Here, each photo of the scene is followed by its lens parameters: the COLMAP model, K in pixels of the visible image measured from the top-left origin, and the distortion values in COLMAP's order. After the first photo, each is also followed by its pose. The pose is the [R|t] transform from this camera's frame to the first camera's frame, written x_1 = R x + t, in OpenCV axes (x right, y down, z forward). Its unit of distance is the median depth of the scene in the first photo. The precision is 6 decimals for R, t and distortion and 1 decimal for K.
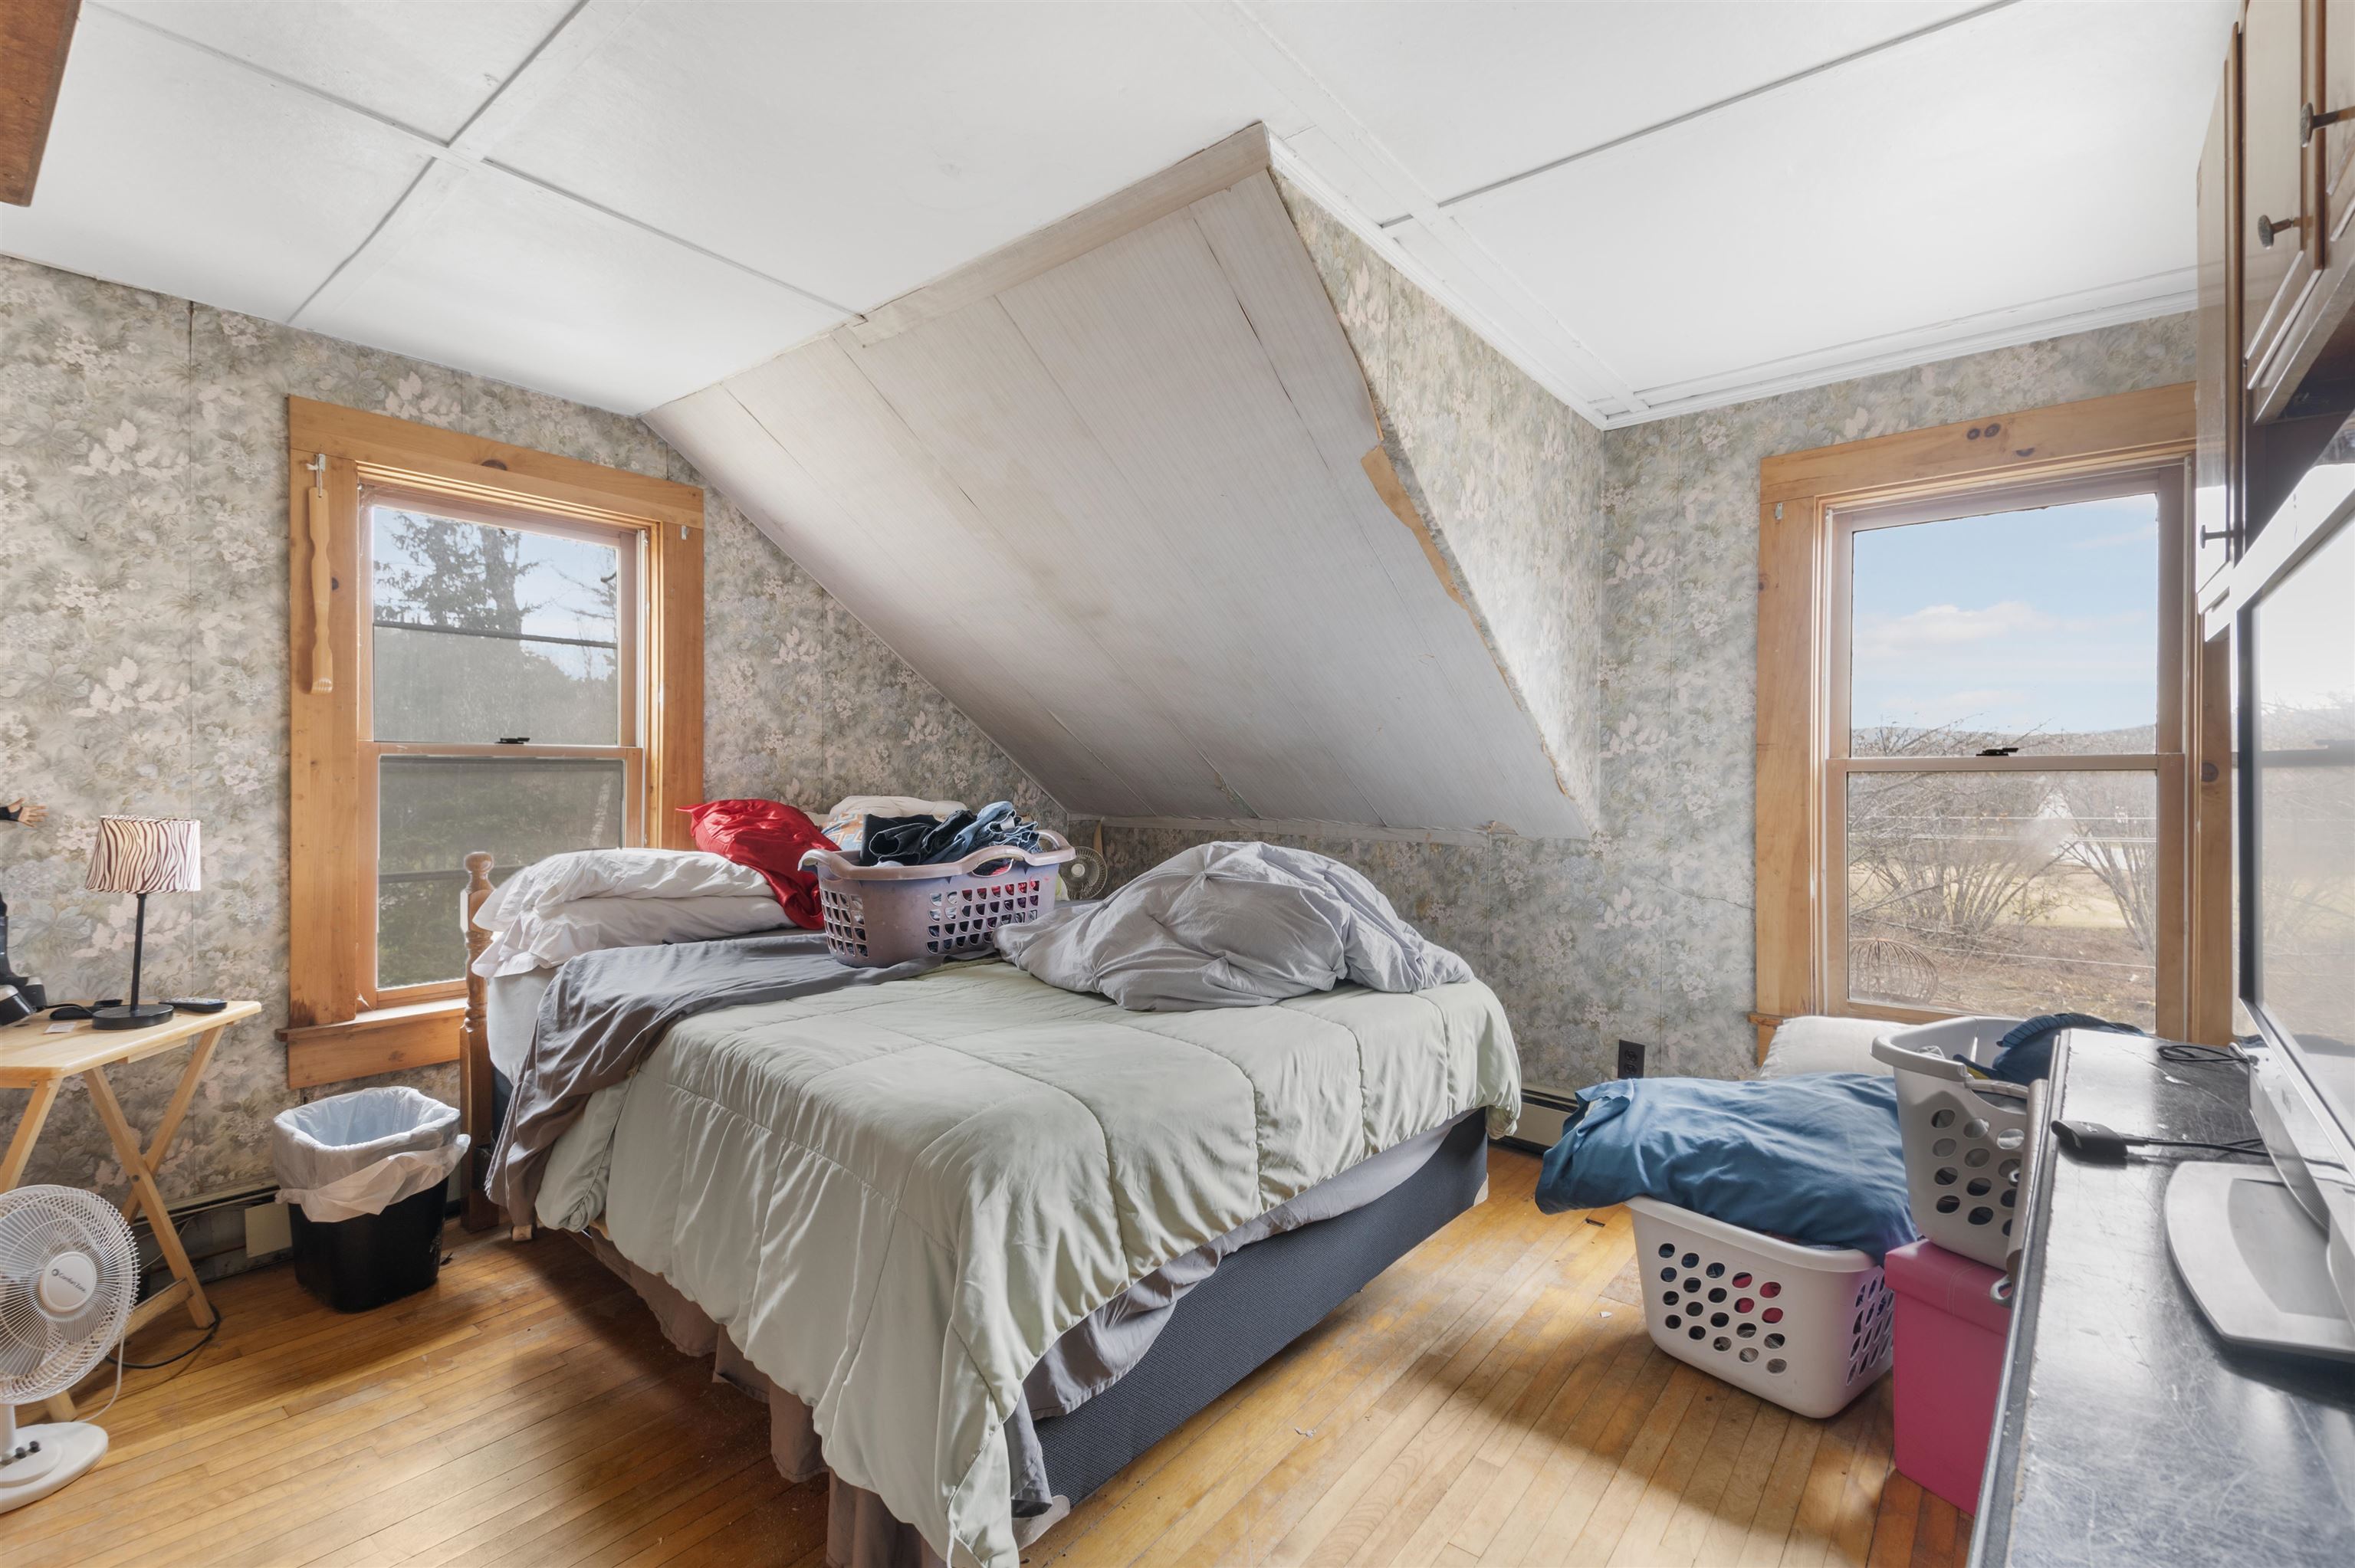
lens RADIAL K [[1058.4, 0, 1179.5], [0, 1058.4, 782.0], [0, 0, 1]] dist [0.027020, -0.005323]
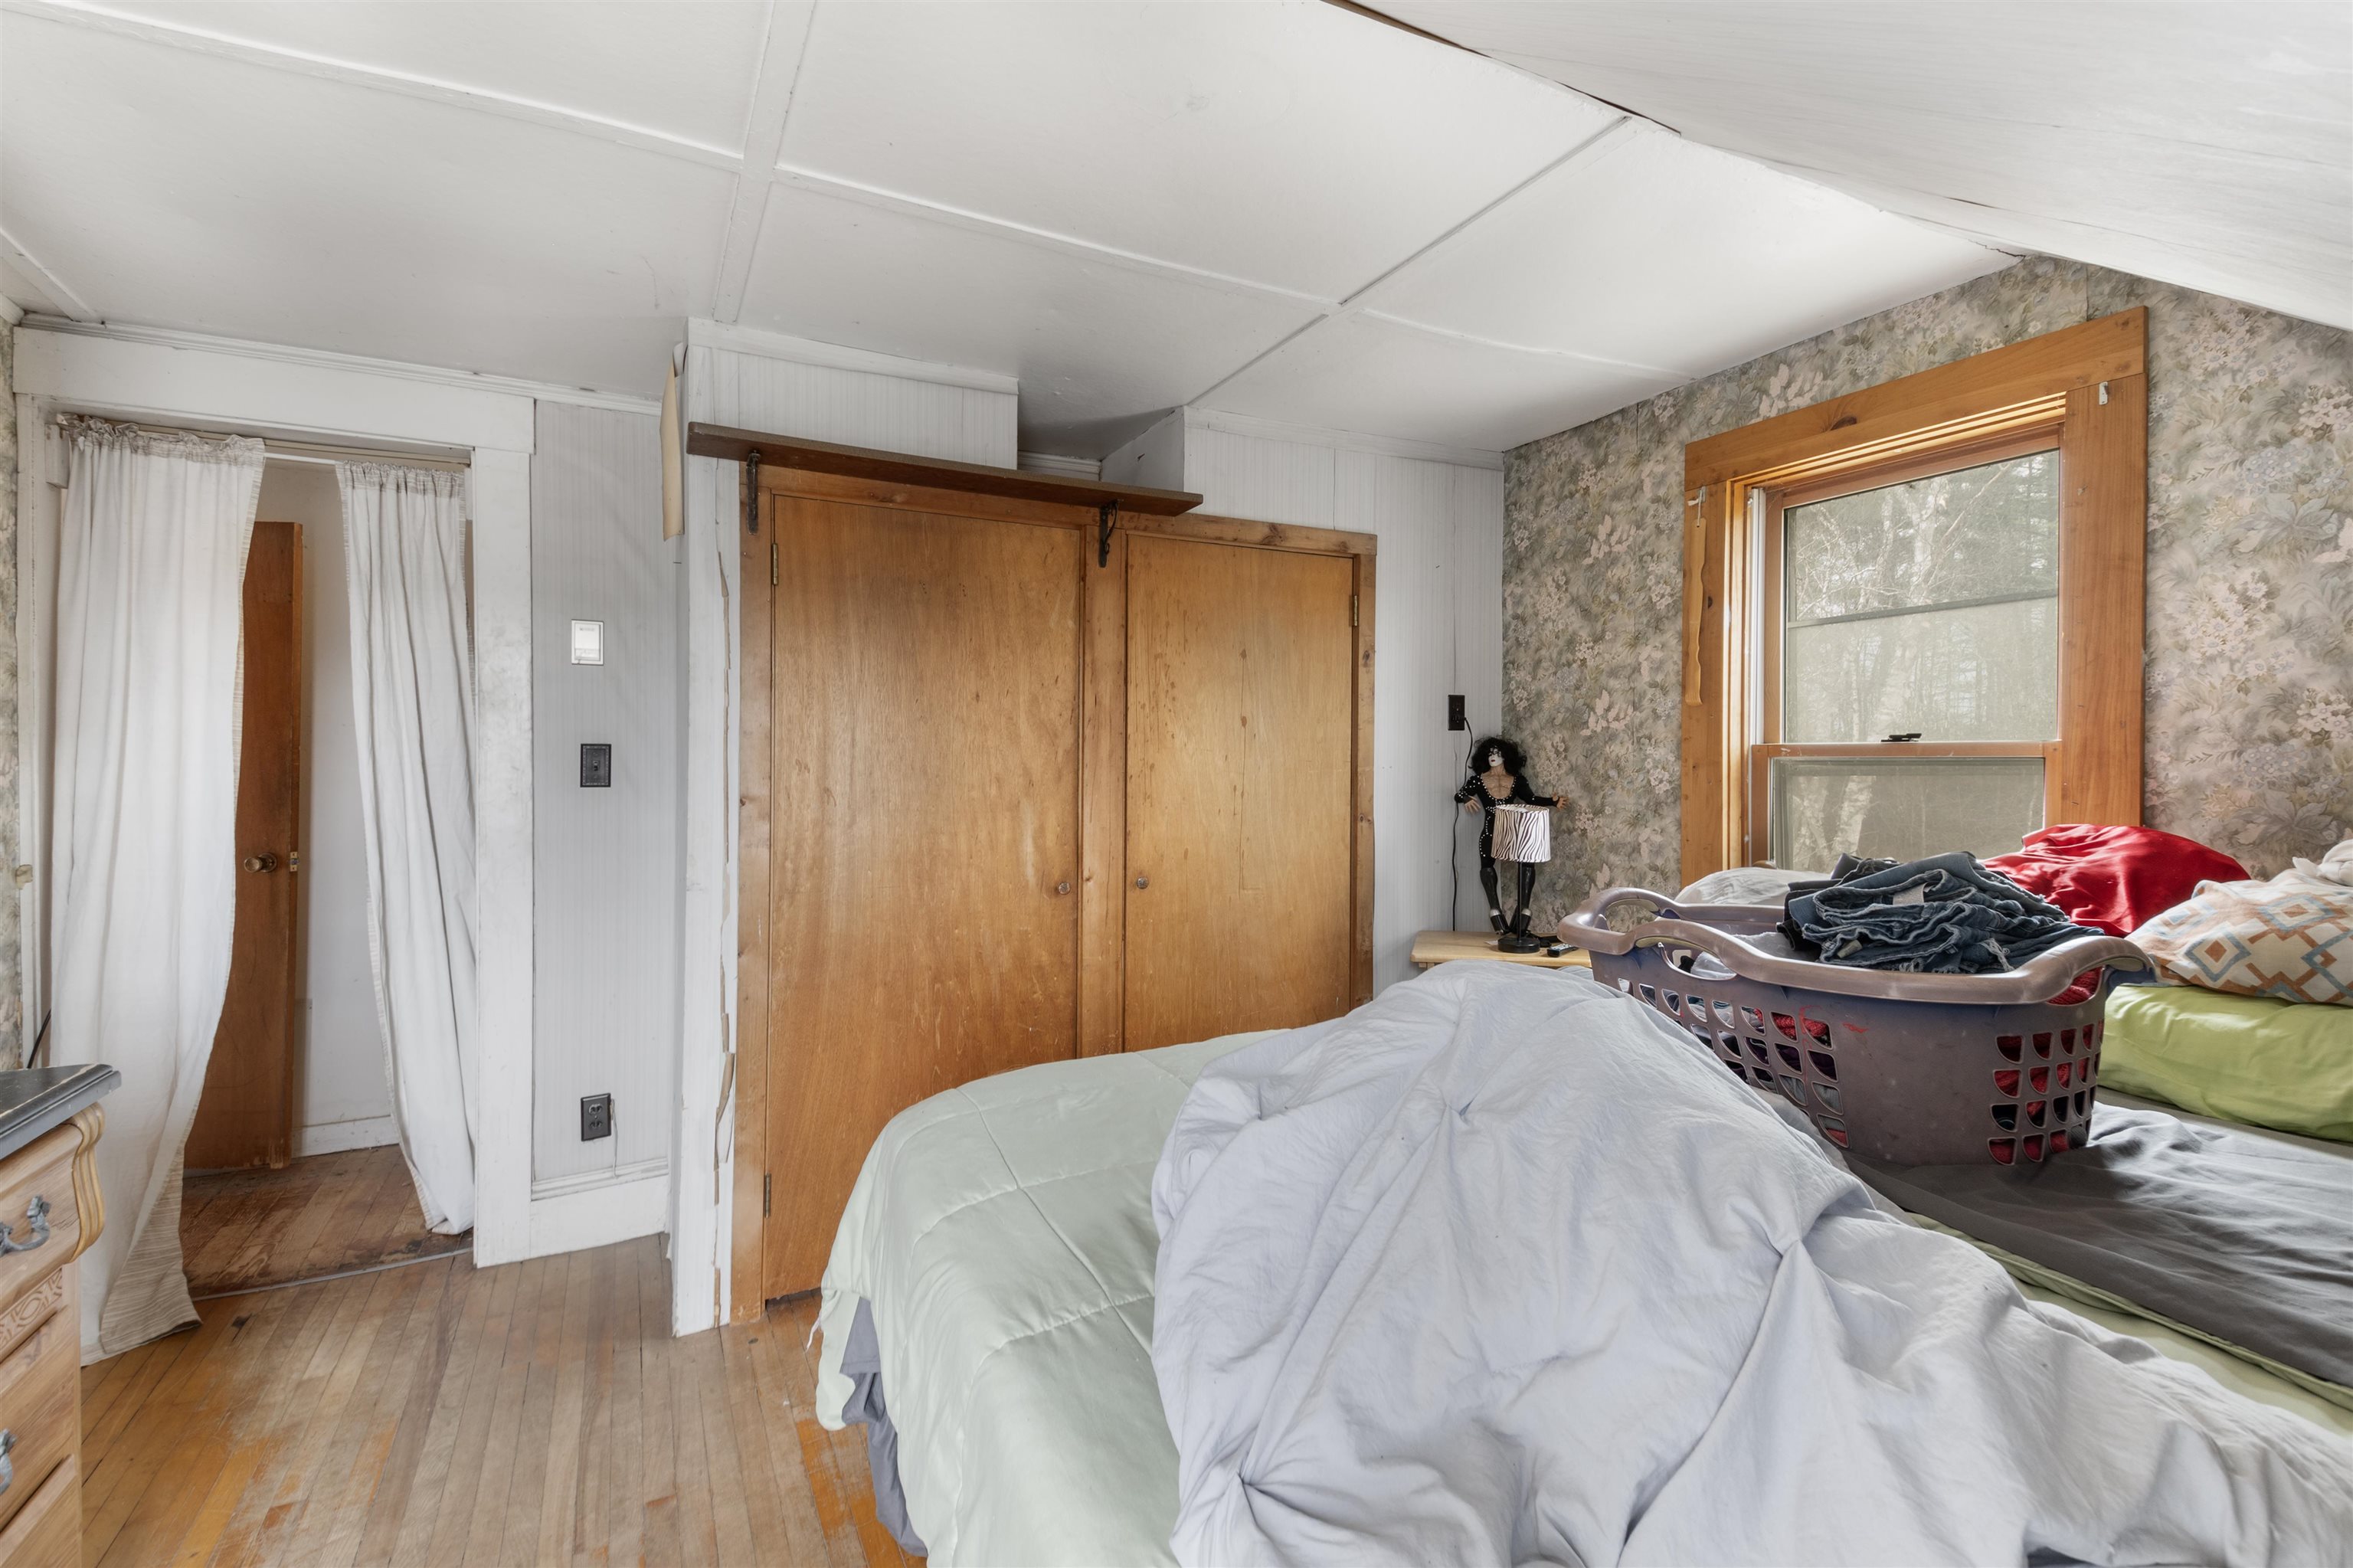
lens RADIAL K [[1057.7, 0, 1183.1], [0, 1057.7, 765.3], [0, 0, 1]] dist [0.027020, -0.005323]
pose [[-0.392905, -0.001829, -0.919577, 0.319800], [-0.003524, 0.999994, -0.000483, -0.013822], [0.919572, 0.003051, -0.392909, 0.734896]]
